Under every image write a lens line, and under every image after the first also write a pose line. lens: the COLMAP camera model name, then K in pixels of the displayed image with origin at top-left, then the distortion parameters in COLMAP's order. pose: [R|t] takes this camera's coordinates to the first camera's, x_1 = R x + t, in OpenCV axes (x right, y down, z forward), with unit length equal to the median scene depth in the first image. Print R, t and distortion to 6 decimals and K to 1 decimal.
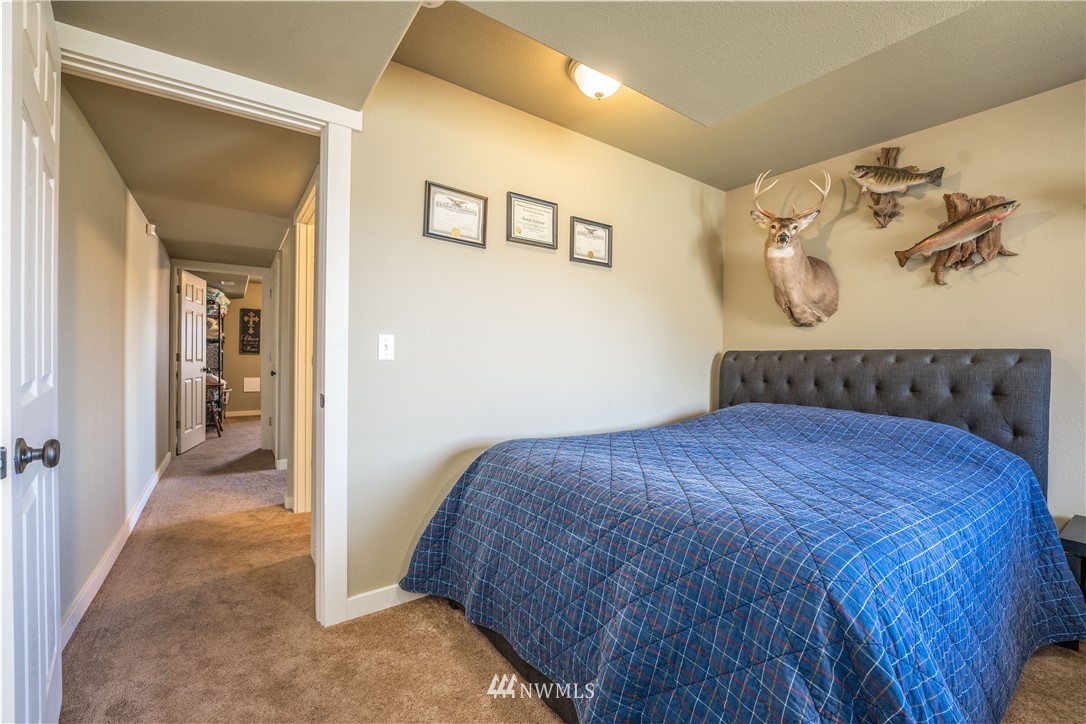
lens RADIAL K [[442.7, 0, 537.3], [0, 442.7, 362.1], [0, 0, 1]] dist [-0.032950, 0.005549]
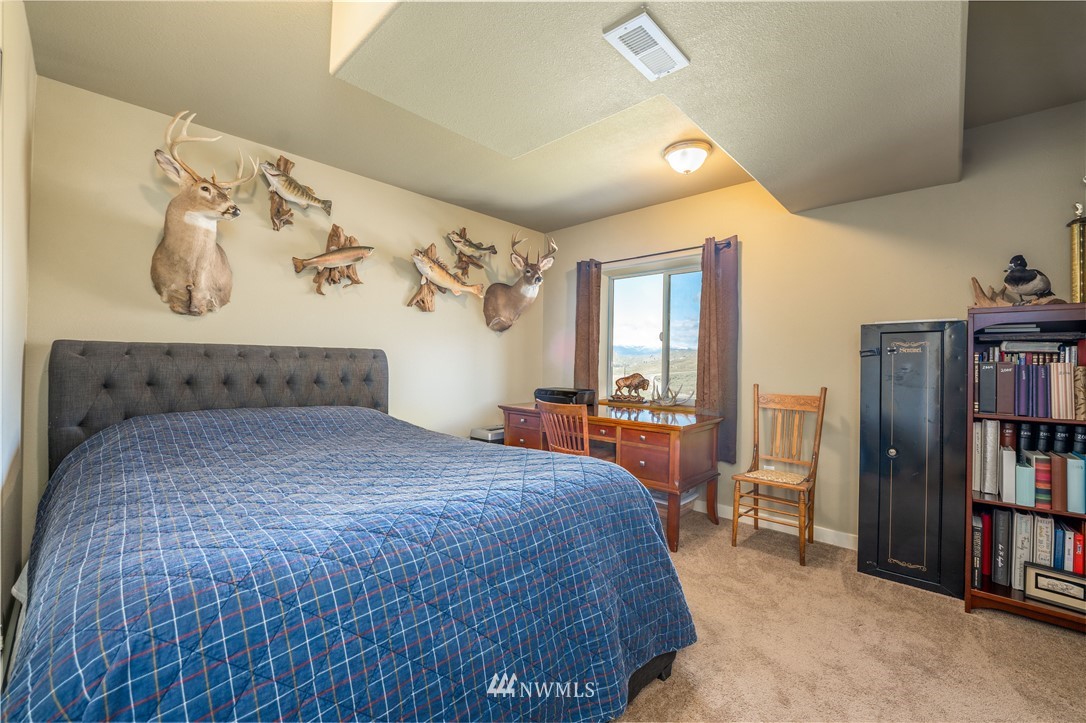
lens RADIAL K [[442.7, 0, 537.3], [0, 442.7, 361.6], [0, 0, 1]] dist [-0.032950, 0.005549]
pose [[-0.198641, -0.014767, 0.979961, -0.402149], [-0.006453, 0.999885, 0.013759, -0.010225], [-0.980051, -0.003590, -0.198714, 0.631500]]
